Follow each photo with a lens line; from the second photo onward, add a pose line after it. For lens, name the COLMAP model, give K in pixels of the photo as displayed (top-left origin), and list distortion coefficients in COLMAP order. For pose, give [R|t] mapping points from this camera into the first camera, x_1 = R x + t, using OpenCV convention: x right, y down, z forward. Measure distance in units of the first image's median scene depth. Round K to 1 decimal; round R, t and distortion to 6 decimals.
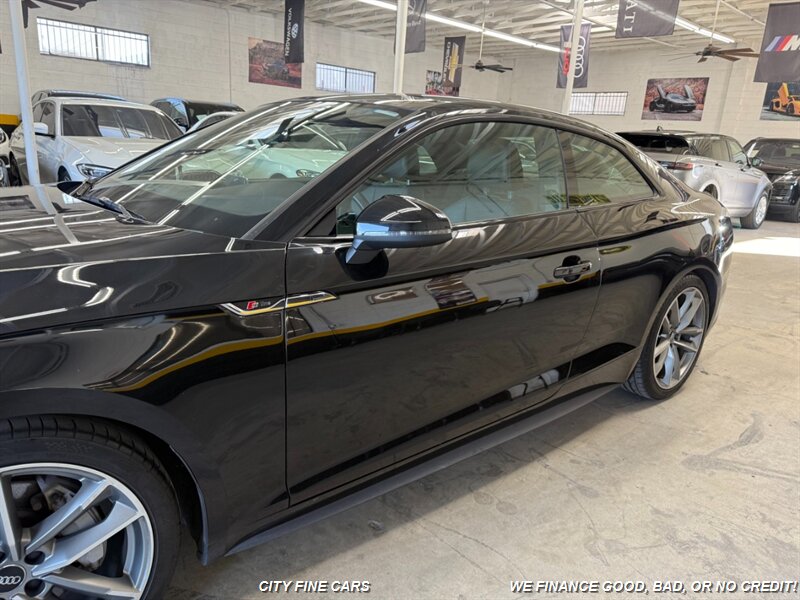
lens RADIAL K [[568.4, 0, 401.0], [0, 568.4, 292.4], [0, 0, 1]] dist [0.027711, -0.030802]
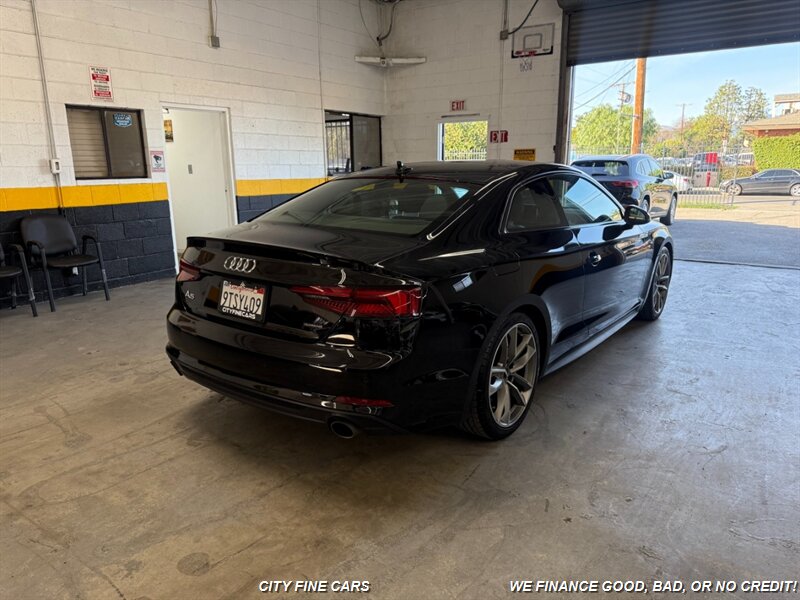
lens RADIAL K [[568.4, 0, 399.7], [0, 568.4, 301.0], [0, 0, 1]] dist [0.027711, -0.030802]
pose [[-0.973953, -0.001738, -0.226743, 0.271256], [-0.108460, 0.881727, 0.459123, -0.331518], [0.199128, 0.471756, -0.858949, 1.187949]]
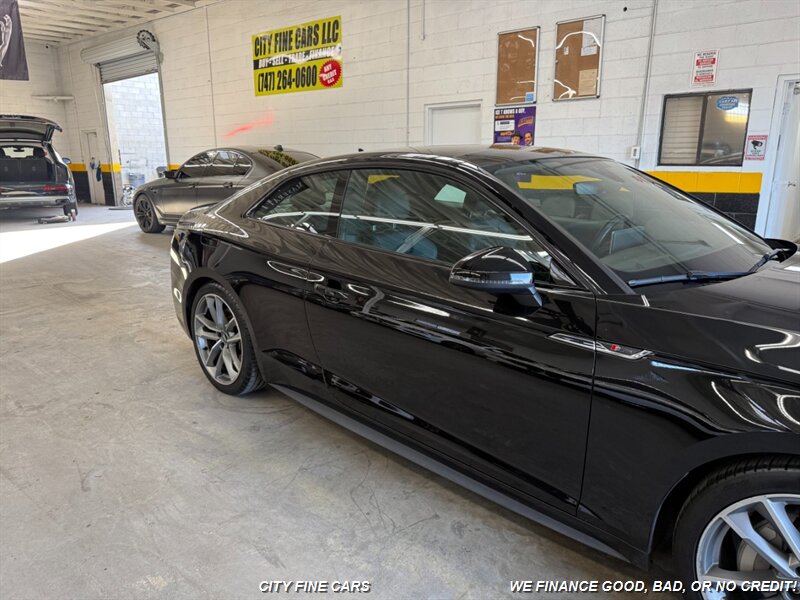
lens RADIAL K [[568.4, 0, 401.8], [0, 568.4, 297.0], [0, 0, 1]] dist [0.027711, -0.030802]
pose [[-0.109652, -0.297821, 0.948303, -0.535485], [0.253211, 0.914210, 0.316392, -0.219395], [-0.961177, 0.274814, -0.024833, 0.598868]]
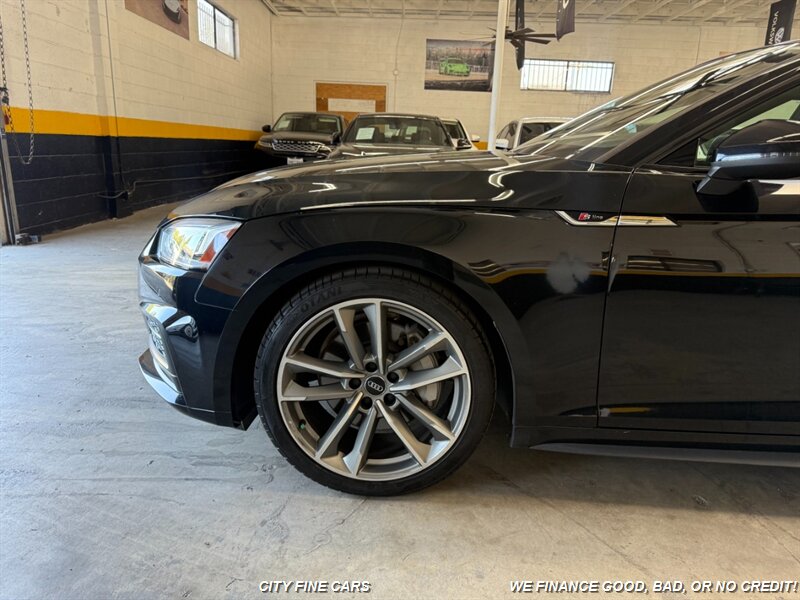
lens RADIAL K [[568.4, 0, 404.4], [0, 568.4, 296.0], [0, 0, 1]] dist [0.027711, -0.030802]
pose [[0.742593, 0.138501, -0.655266, 0.053148], [-0.168004, 0.985623, 0.017933, 0.051163], [0.648329, 0.096770, 0.755185, -0.007652]]
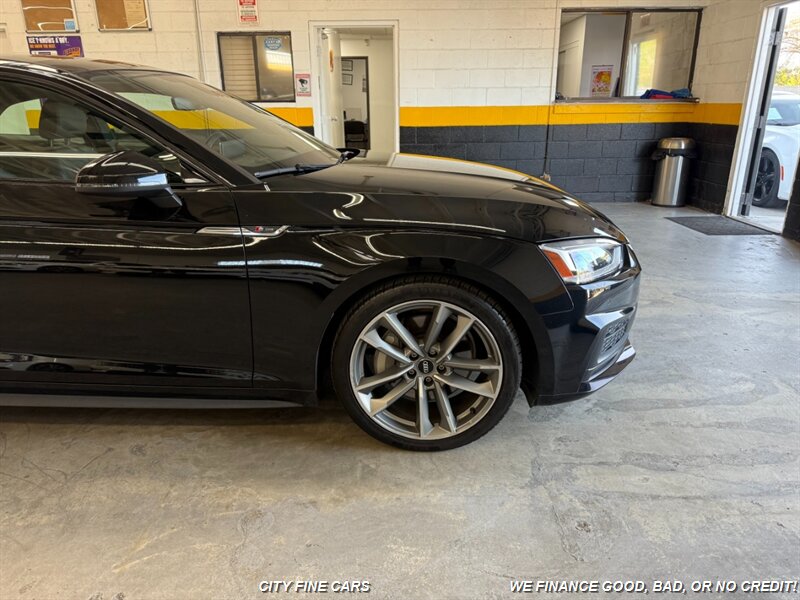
lens RADIAL K [[568.4, 0, 405.6], [0, 568.4, 301.8], [0, 0, 1]] dist [0.027711, -0.030802]
pose [[-0.739313, -0.273040, 0.615521, -0.561525], [0.136937, 0.834034, 0.534448, -0.207187], [-0.659291, 0.479412, -0.579223, 0.652746]]
